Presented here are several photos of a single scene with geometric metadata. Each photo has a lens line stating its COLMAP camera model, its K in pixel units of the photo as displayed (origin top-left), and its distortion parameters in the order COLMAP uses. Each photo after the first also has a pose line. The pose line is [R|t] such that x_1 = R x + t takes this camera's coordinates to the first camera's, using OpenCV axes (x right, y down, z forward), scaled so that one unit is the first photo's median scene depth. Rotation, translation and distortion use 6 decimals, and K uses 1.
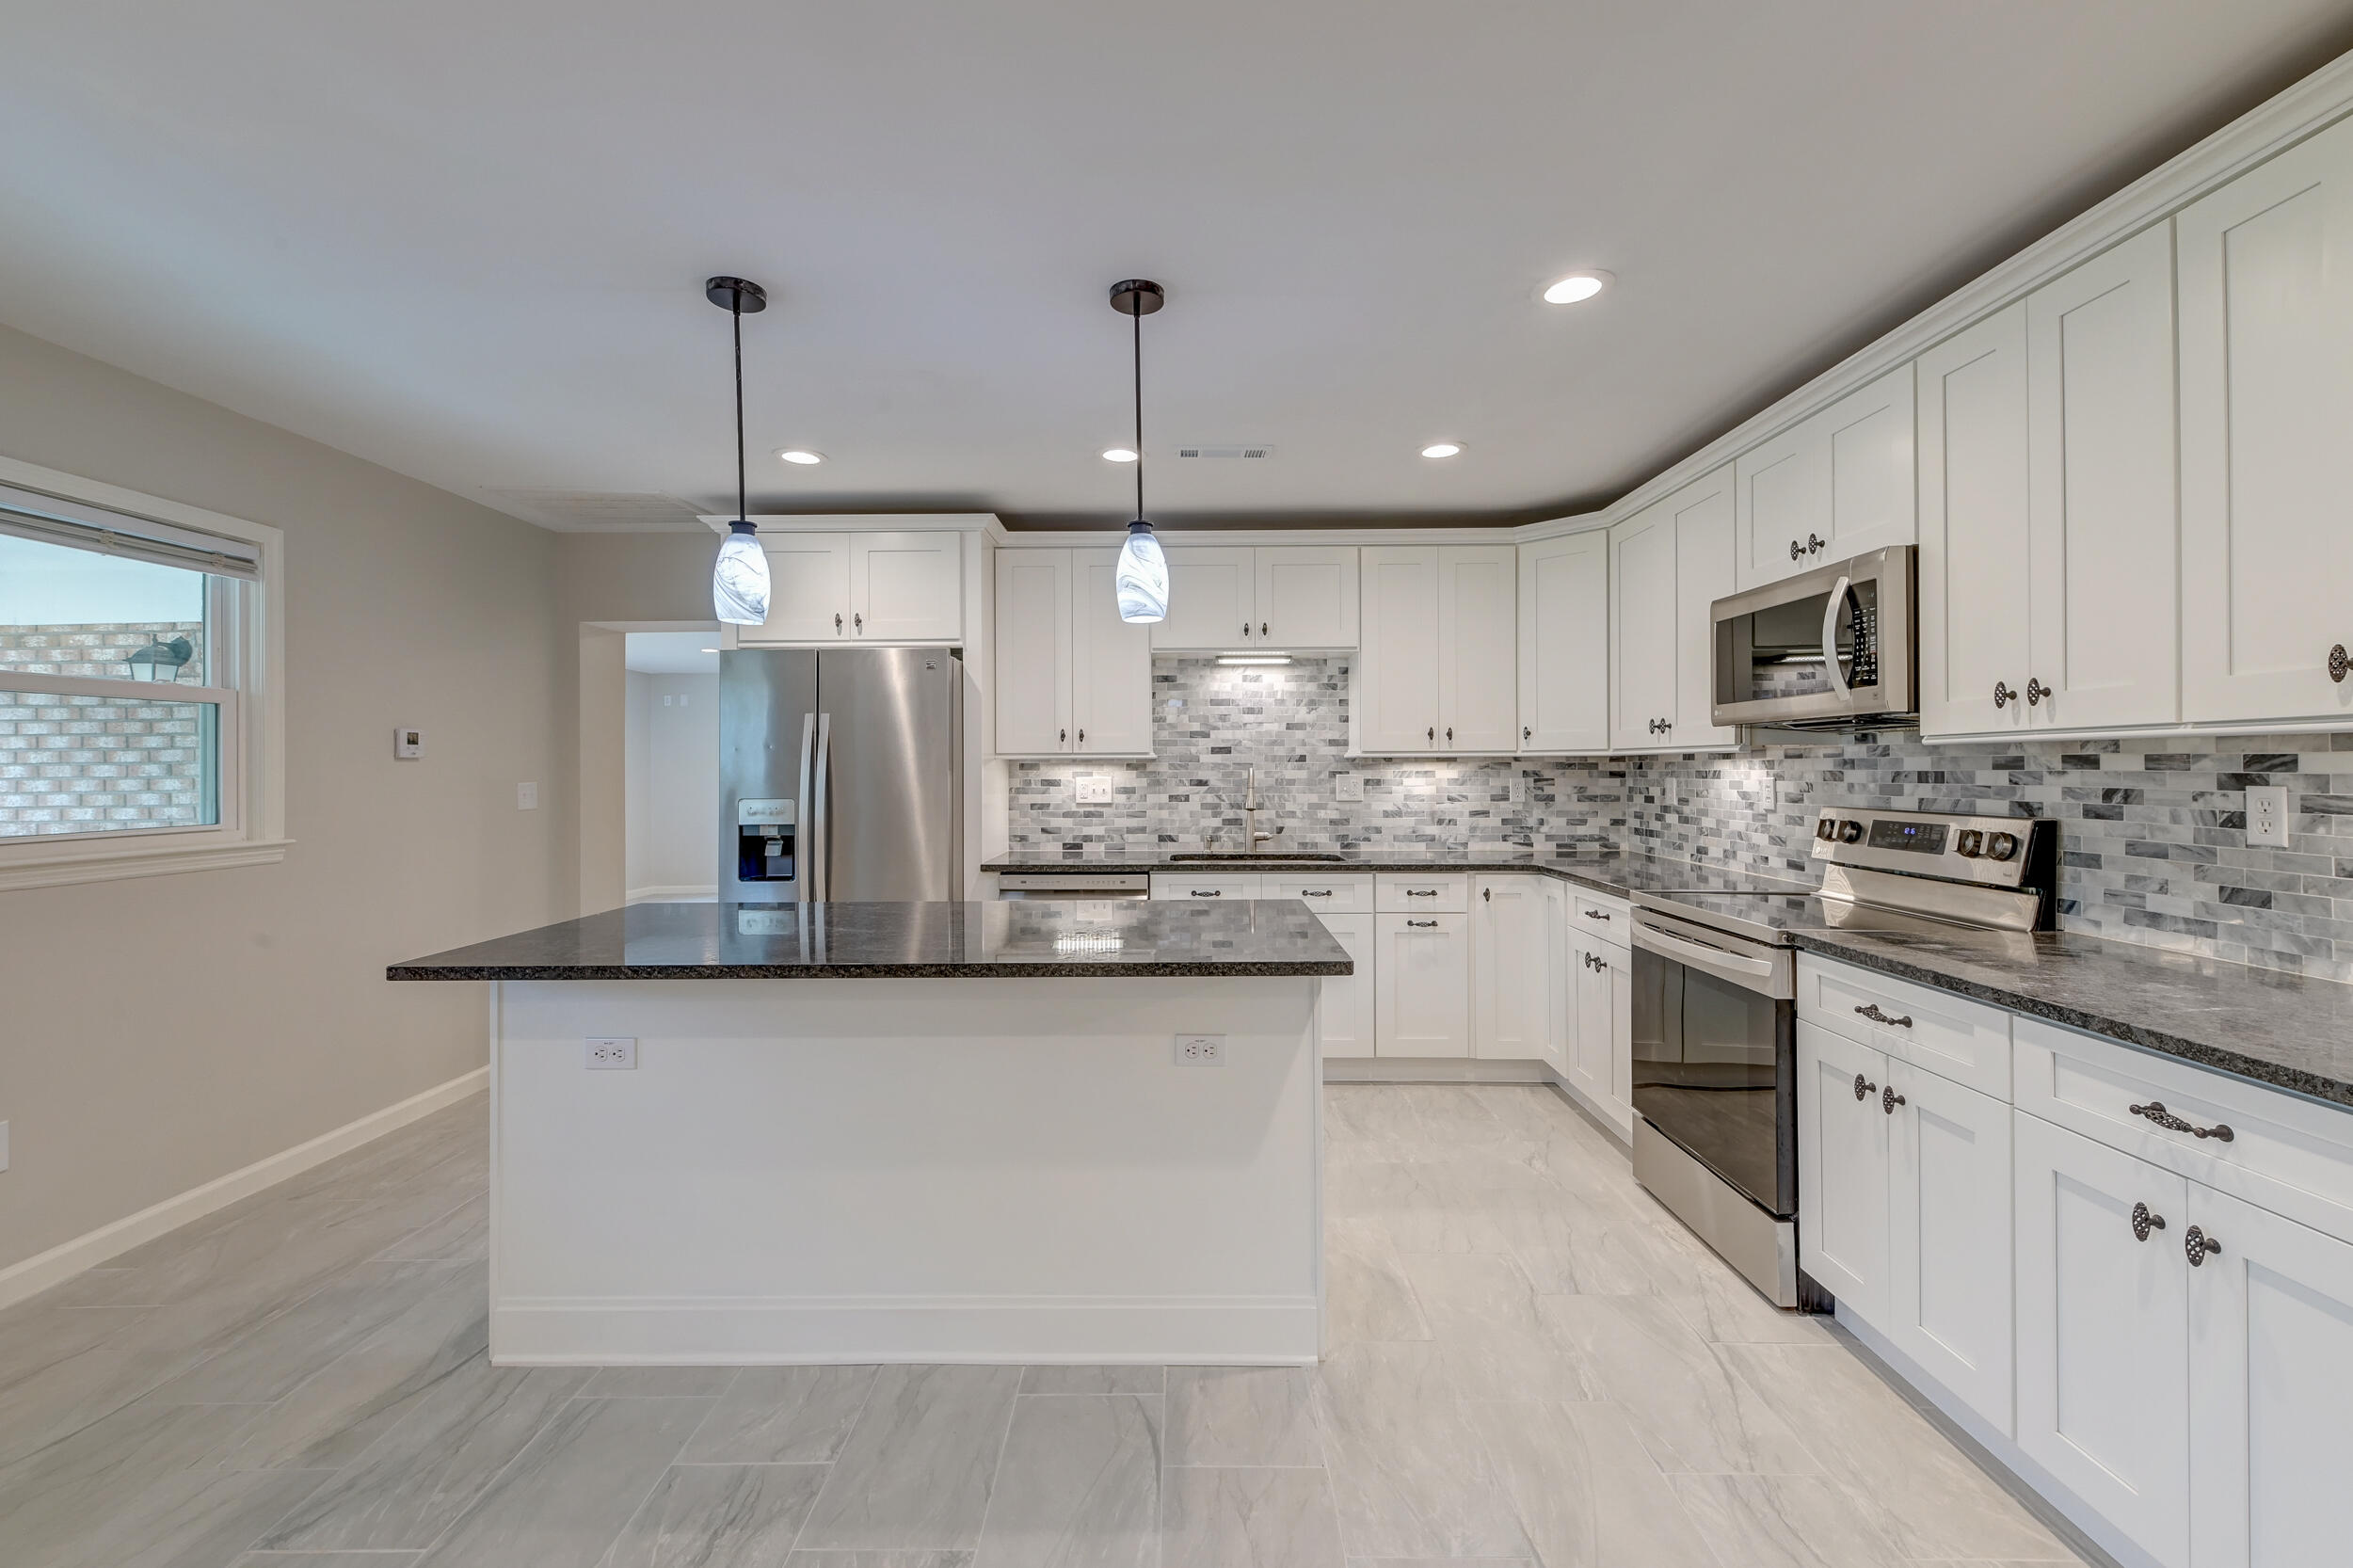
lens RADIAL K [[993.2, 0, 1180.3], [0, 993.2, 774.2], [0, 0, 1]] dist [0.020638, -0.009613]
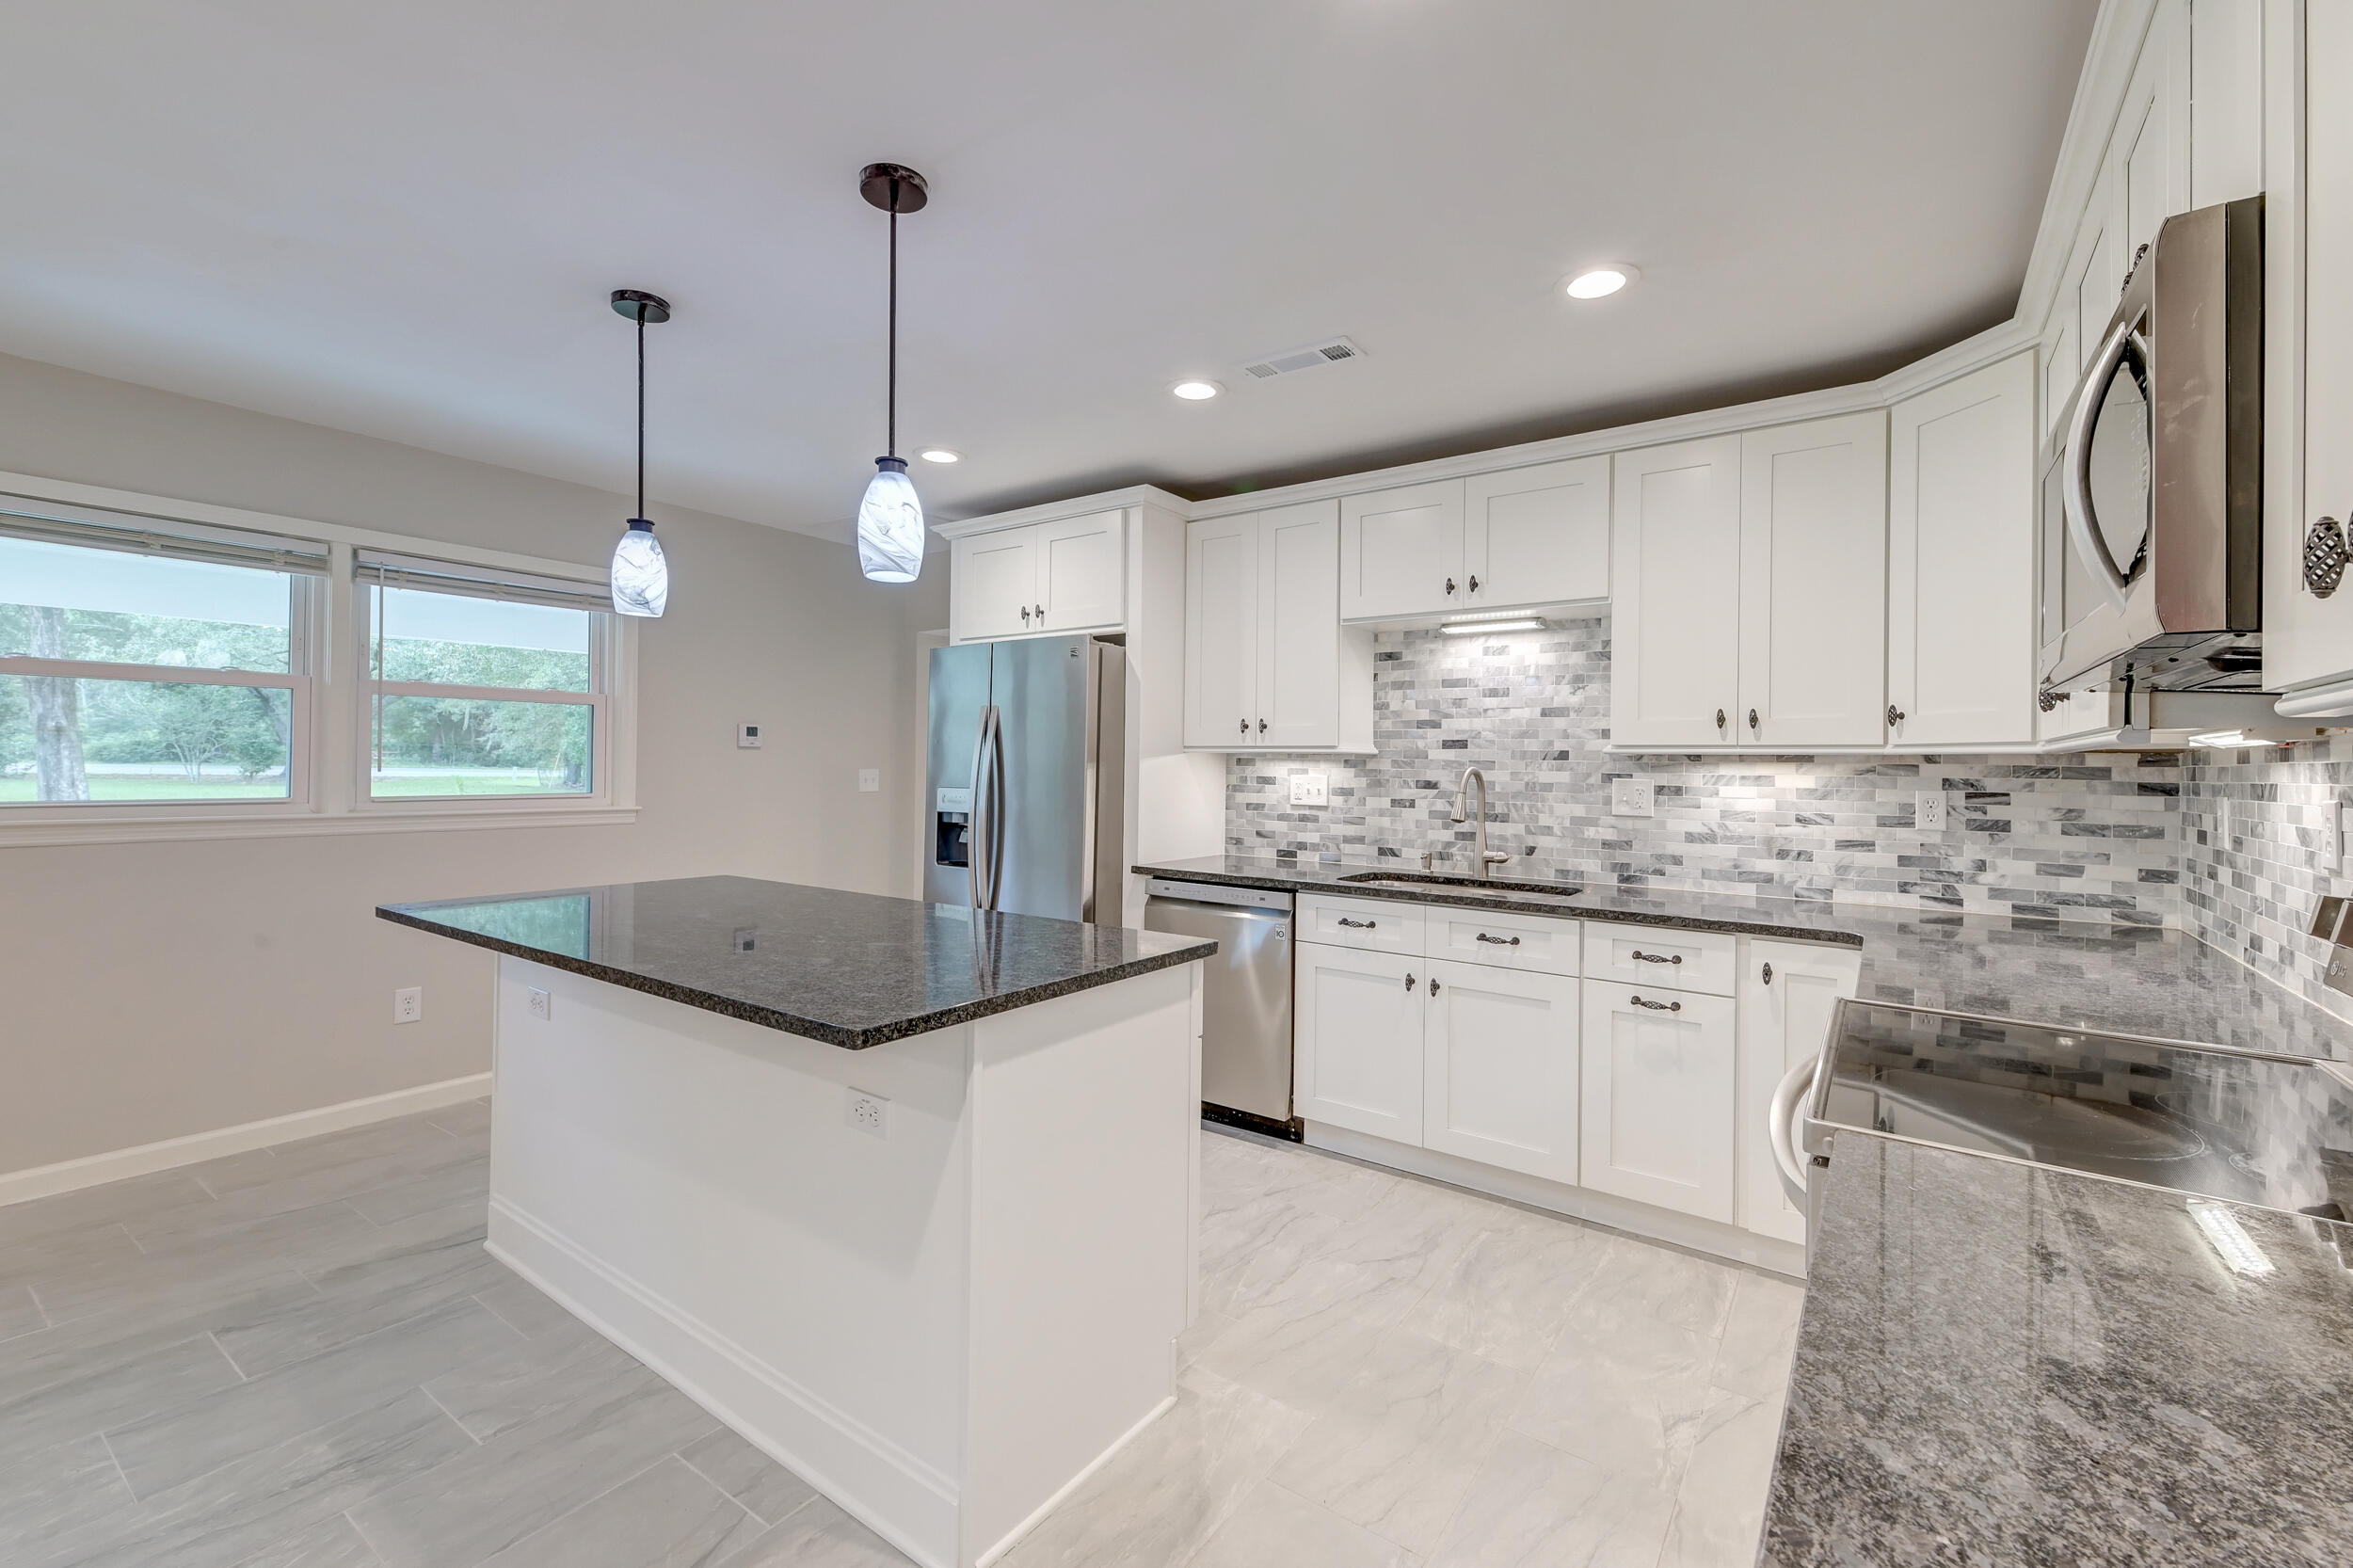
lens RADIAL K [[993.2, 0, 1180.3], [0, 993.2, 774.2], [0, 0, 1]] dist [0.020638, -0.009613]
pose [[0.815682, 0.019832, -0.578160, 0.343097], [-0.020170, 0.999780, 0.005839, -0.000629], [0.578149, 0.006898, 0.815902, 0.252349]]
